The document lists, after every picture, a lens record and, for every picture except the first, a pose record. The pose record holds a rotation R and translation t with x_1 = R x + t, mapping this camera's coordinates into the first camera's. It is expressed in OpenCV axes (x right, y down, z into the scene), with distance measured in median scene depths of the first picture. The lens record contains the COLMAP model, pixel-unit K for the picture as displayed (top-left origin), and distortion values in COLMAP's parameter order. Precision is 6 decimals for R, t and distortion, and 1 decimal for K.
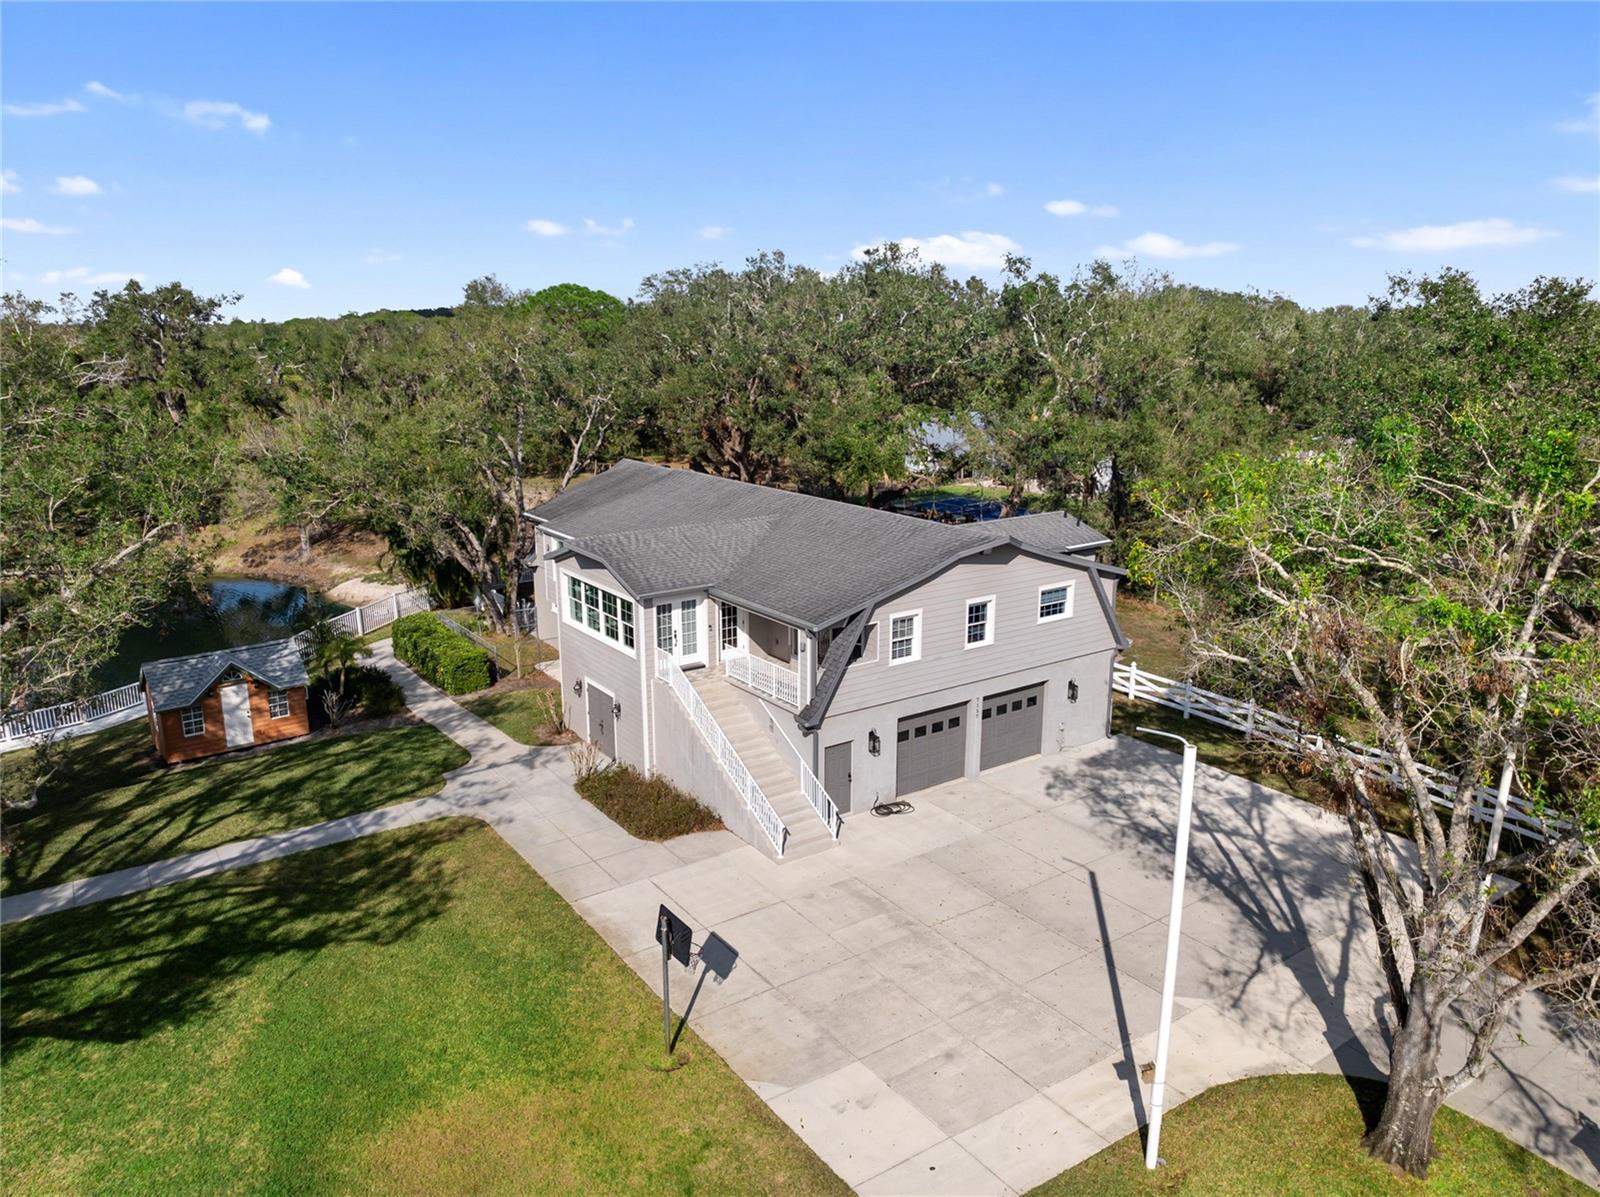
lens RADIAL K [[1090.9, 0, 852.5], [0, 1090.9, 598.7], [0, 0, 1]] dist [0.068945, -0.223162]
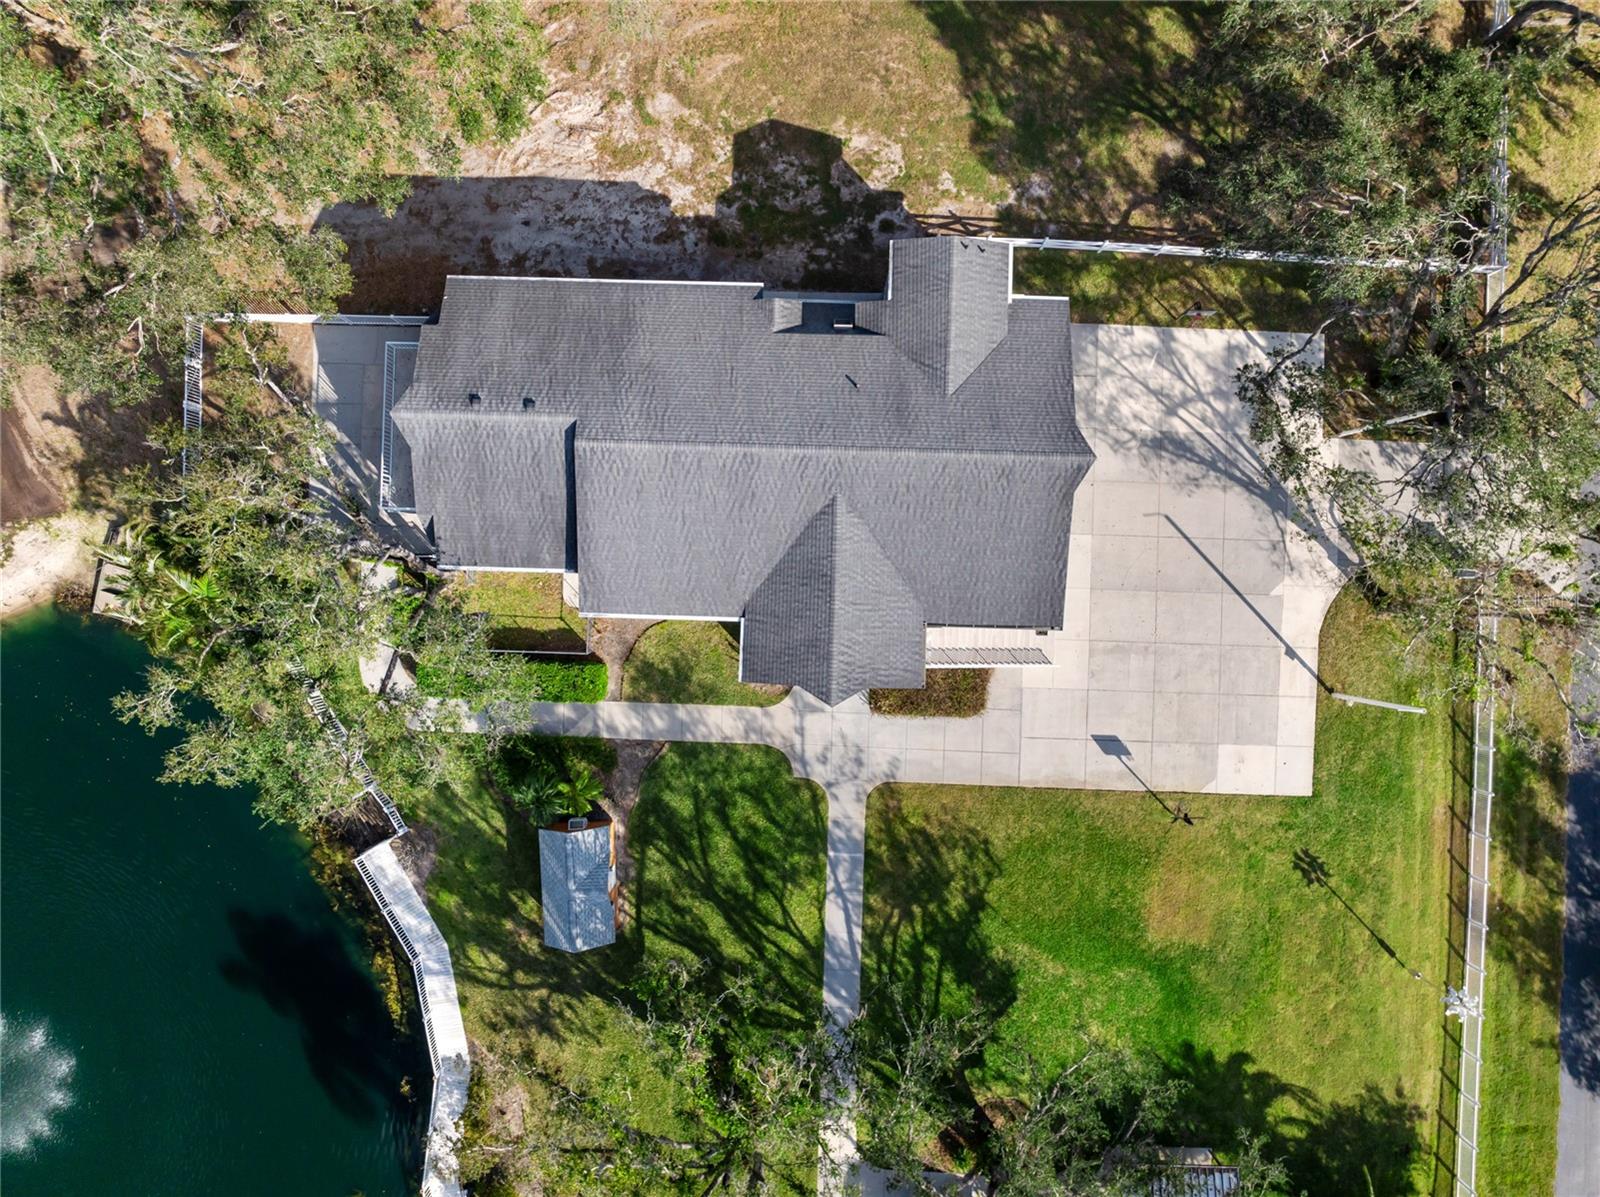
lens RADIAL K [[1119.2, 0, 800.0], [0, 1119.2, 598.5], [0, 0, 1]] dist [-0.009915, -0.003555]
pose [[0.633434, -0.772857, -0.038128, -0.145819], [0.193651, 0.110626, 0.974813, -1.352755], [-0.749173, -0.624863, 0.219739, 0.860620]]
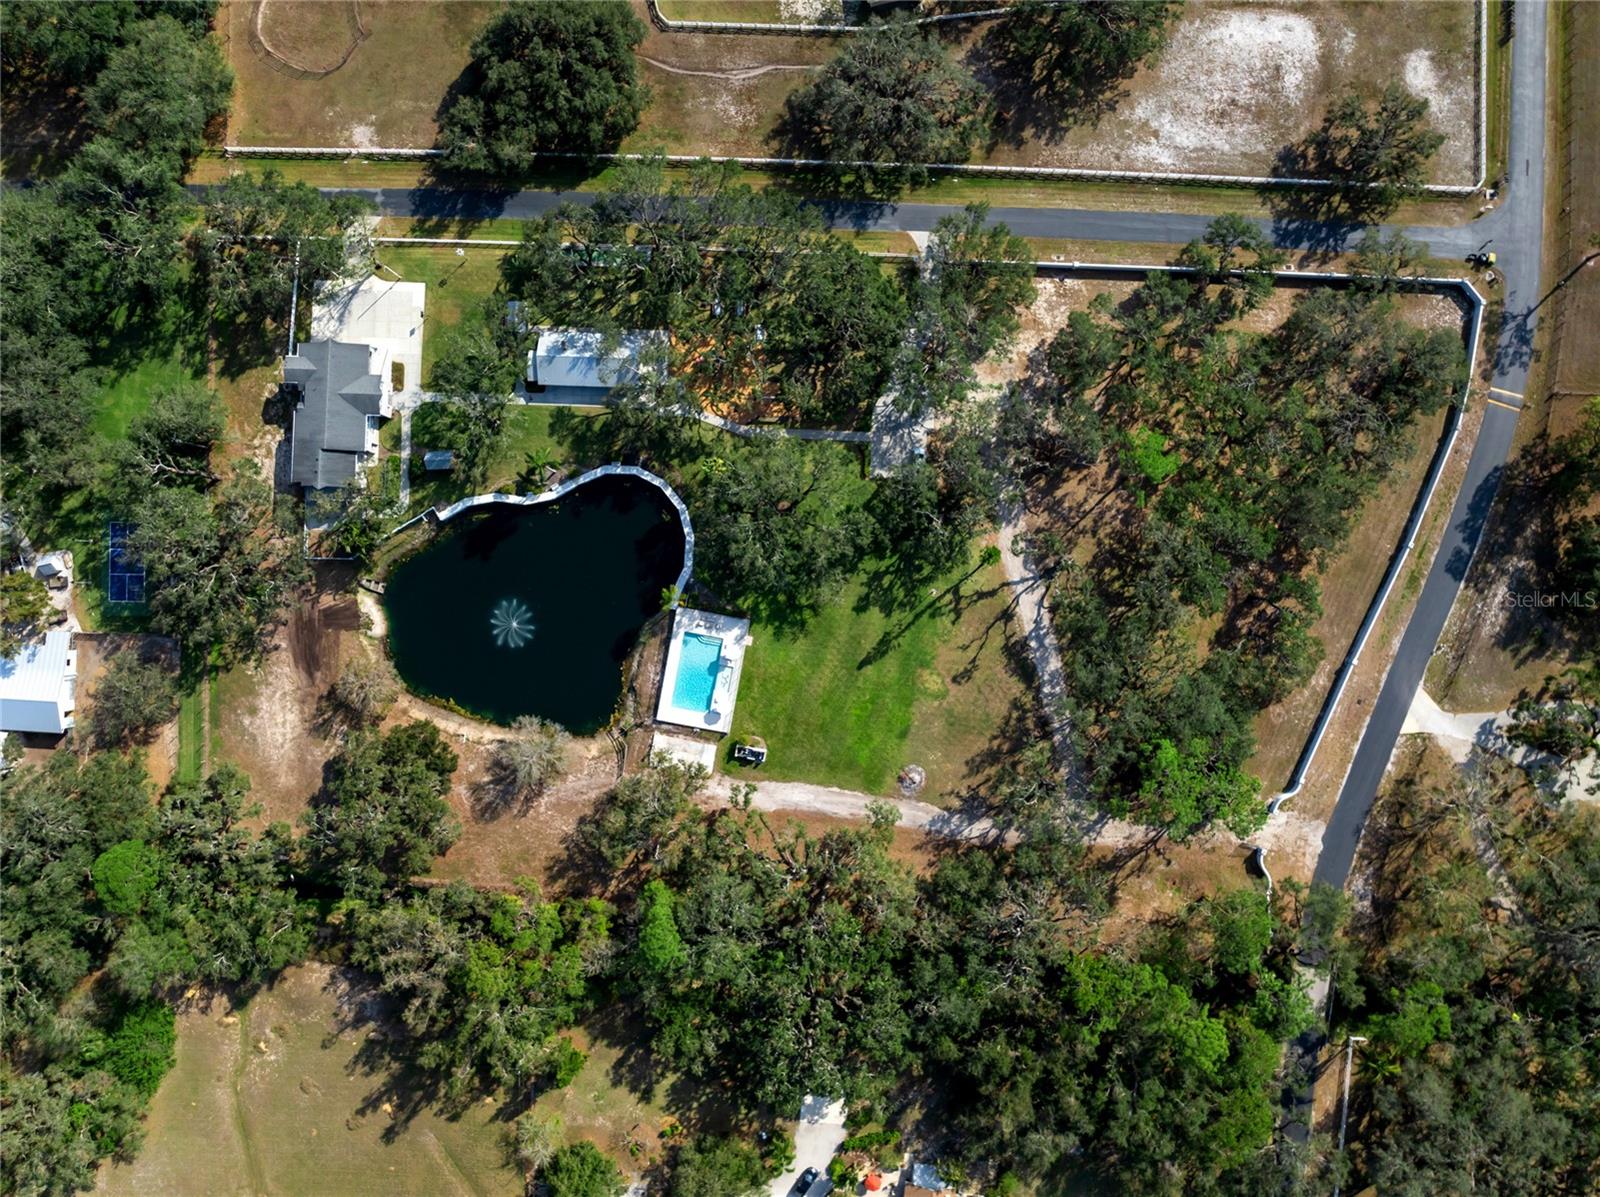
lens RADIAL K [[1119.2, 0, 800.0], [0, 1119.2, 598.5], [0, 0, 1]] dist [-0.009915, -0.003555]
pose [[-0.771414, -0.636315, -0.004835, -2.683805], [0.142162, -0.179742, 0.973387, -5.802224], [-0.620250, 0.750197, 0.229115, -0.909592]]
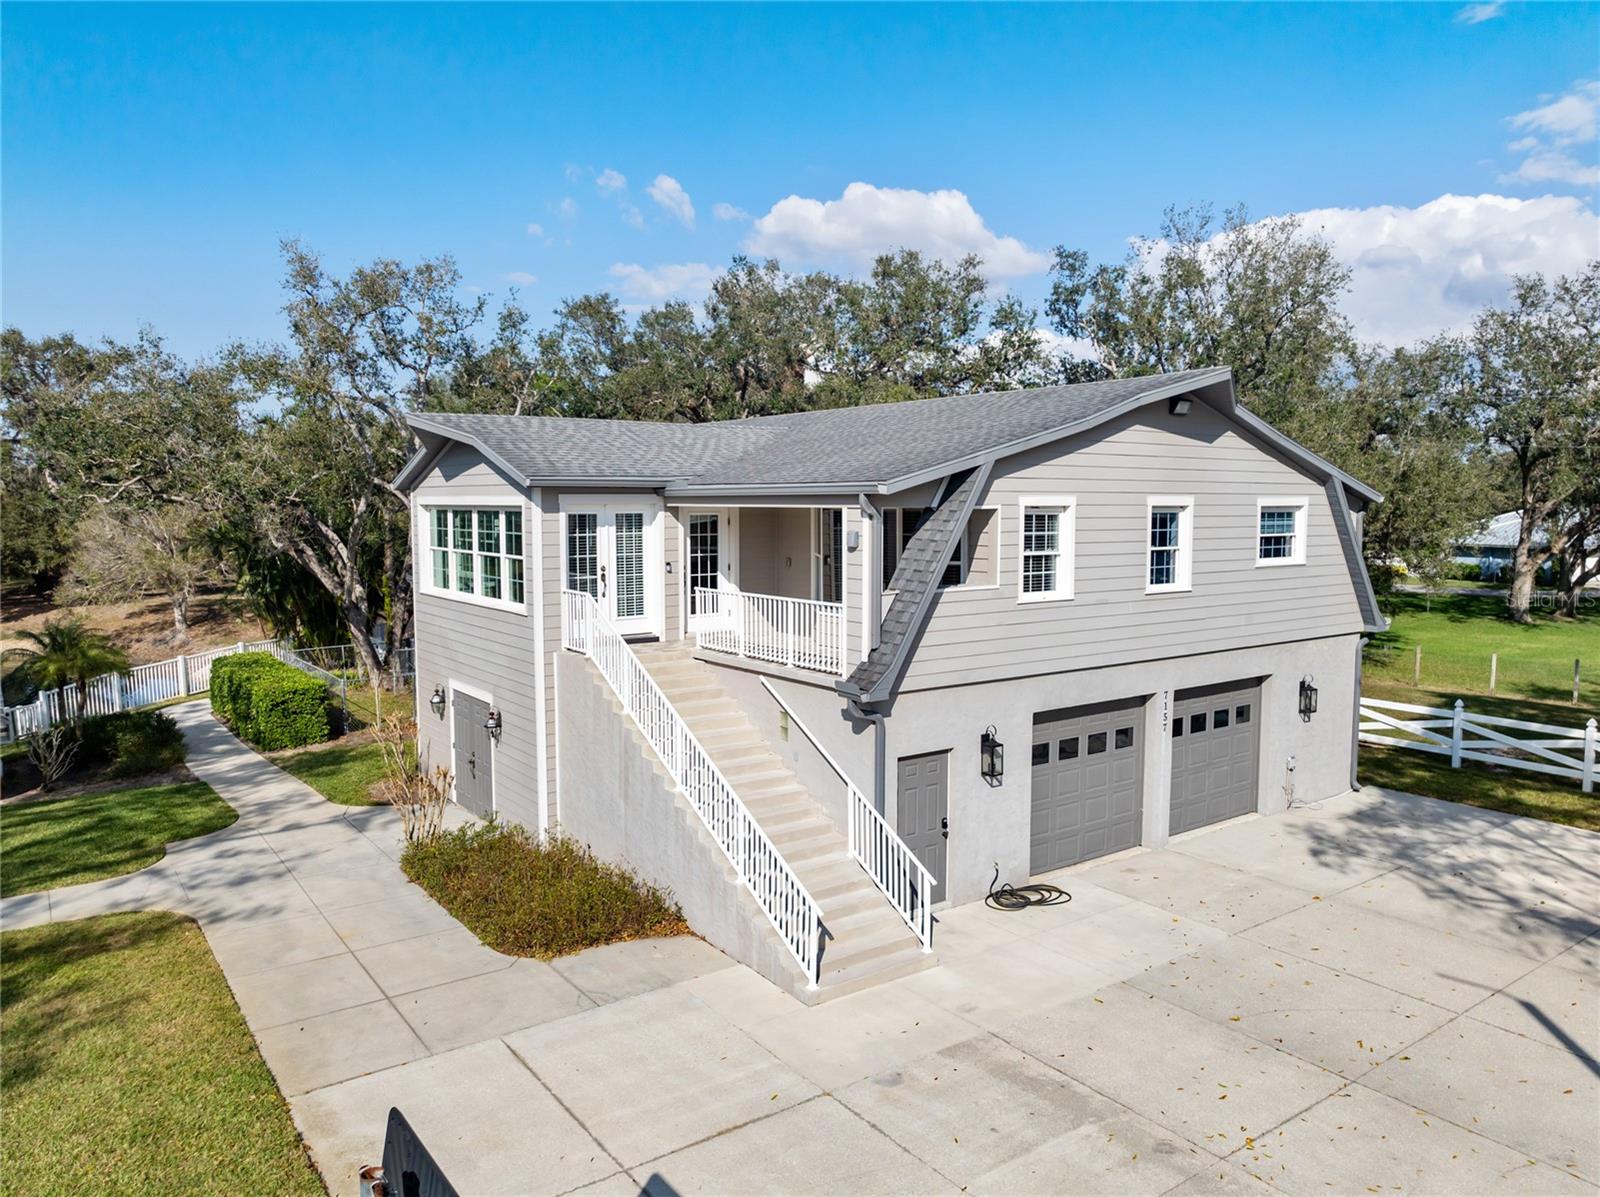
lens RADIAL K [[1102.3, 0, 841.7], [0, 1102.3, 601.6], [0, 0, 1]] dist [0.025619, -0.122895]
pose [[0.999958, -0.008055, 0.004314, -0.048048], [0.008607, 0.988849, -0.148675, 0.130672], [-0.003069, 0.148706, 0.988877, 0.474025]]
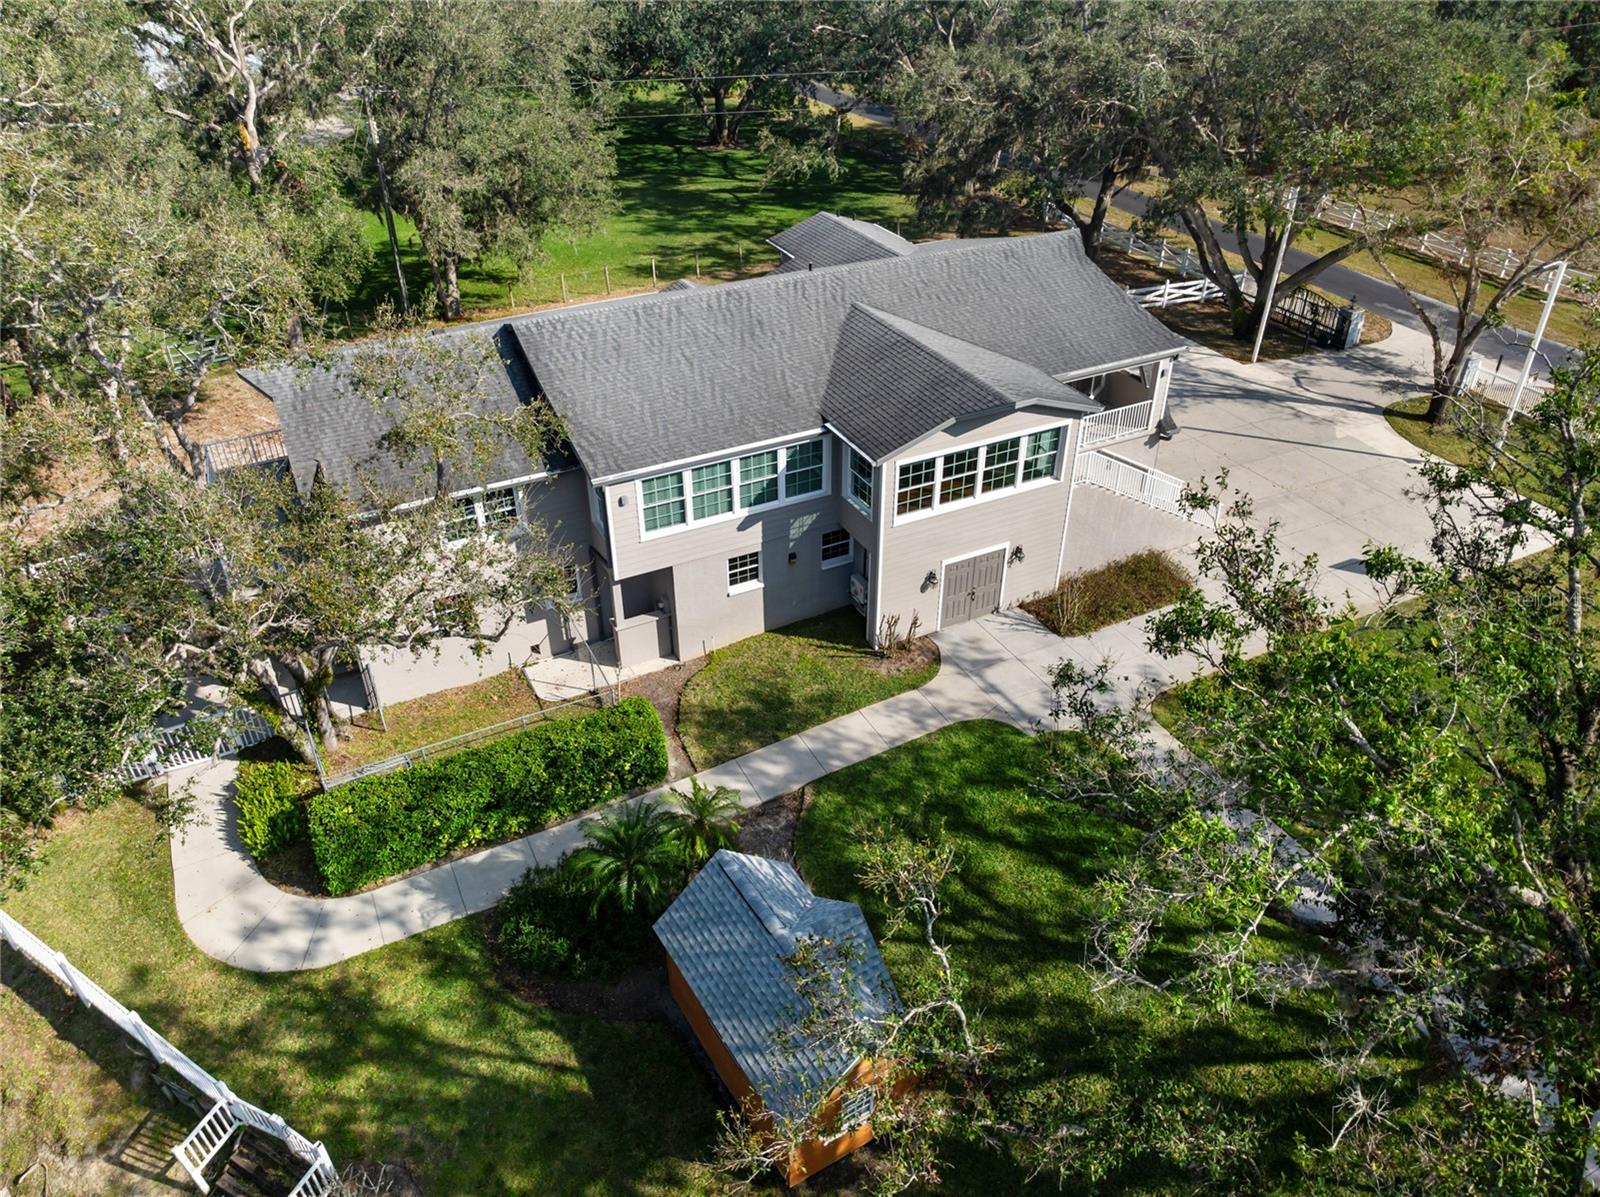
lens RADIAL K [[1119.2, 0, 800.0], [0, 1119.2, 598.5], [0, 0, 1]] dist [-0.009915, -0.003555]
pose [[0.187101, -0.576217, 0.795592, -1.066289], [0.221494, 0.813784, 0.537304, -0.428915], [-0.957044, 0.075689, 0.279889, 0.971423]]
